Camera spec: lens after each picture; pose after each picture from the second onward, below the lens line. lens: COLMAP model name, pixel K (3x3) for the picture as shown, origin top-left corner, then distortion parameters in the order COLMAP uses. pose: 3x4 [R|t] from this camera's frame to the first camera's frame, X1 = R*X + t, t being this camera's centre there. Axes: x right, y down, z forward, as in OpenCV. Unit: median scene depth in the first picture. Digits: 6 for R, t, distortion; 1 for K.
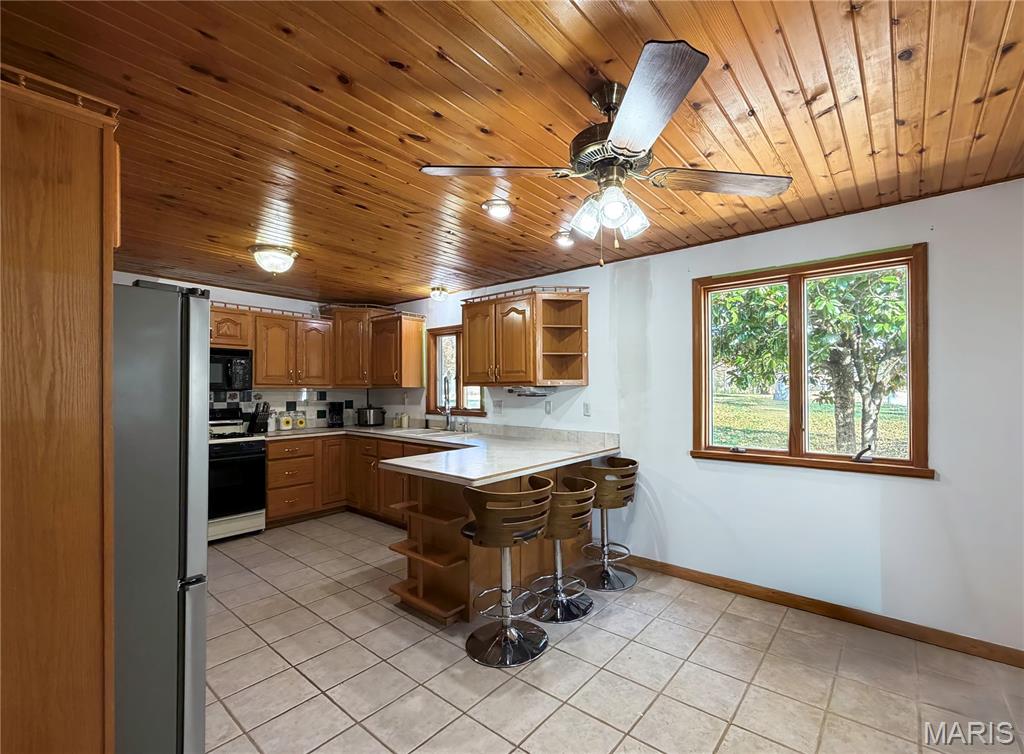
lens RADIAL K [[447.7, 0, 556.7], [0, 447.7, 386.7], [0, 0, 1]] dist [-0.000301, 0.000588]
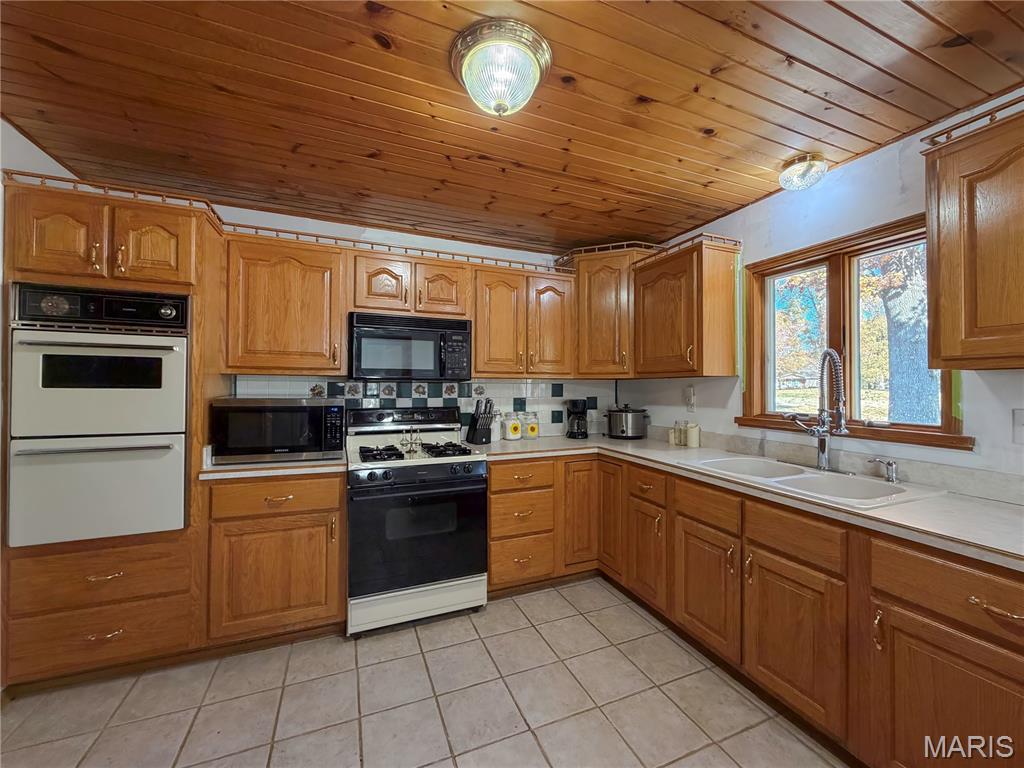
lens RADIAL K [[409.9, 0, 512.0], [0, 409.9, 383.6], [0, 0, 1]] dist [-0.000956, 0.000313]
pose [[0.863092, 0.001983, -0.505042, -0.325879], [-0.000399, 0.999995, 0.003245, 0.010072], [0.505046, -0.002599, 0.863089, 0.514106]]
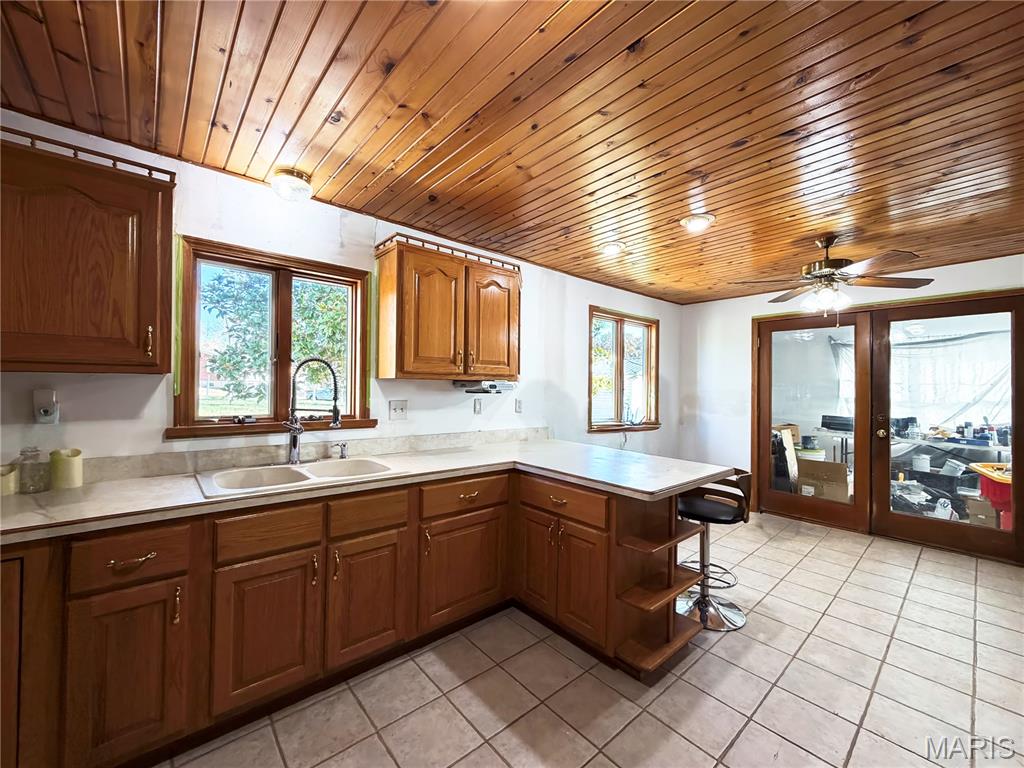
lens RADIAL K [[409.9, 0, 509.5], [0, 409.9, 379.6], [0, 0, 1]] dist [-0.000956, 0.000313]
pose [[0.198650, 0.018801, 0.979890, -0.692881], [-0.020530, 0.999676, -0.015019, 0.006390], [-0.979855, -0.017133, 0.198972, 0.719448]]
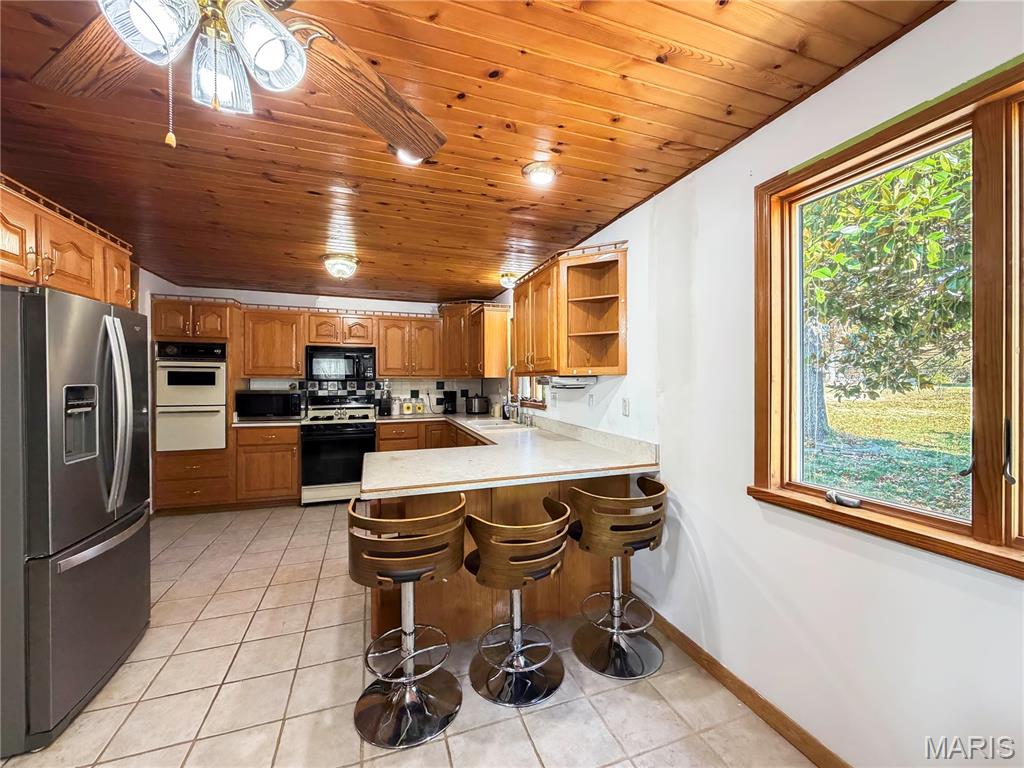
lens RADIAL K [[409.9, 0, 511.0], [0, 409.9, 383.7], [0, 0, 1]] dist [-0.000956, 0.000313]
pose [[0.834642, 0.005182, -0.550769, 0.241033], [0.004122, 0.999869, 0.015654, 0.000719], [0.550778, -0.015335, 0.834511, 0.282375]]
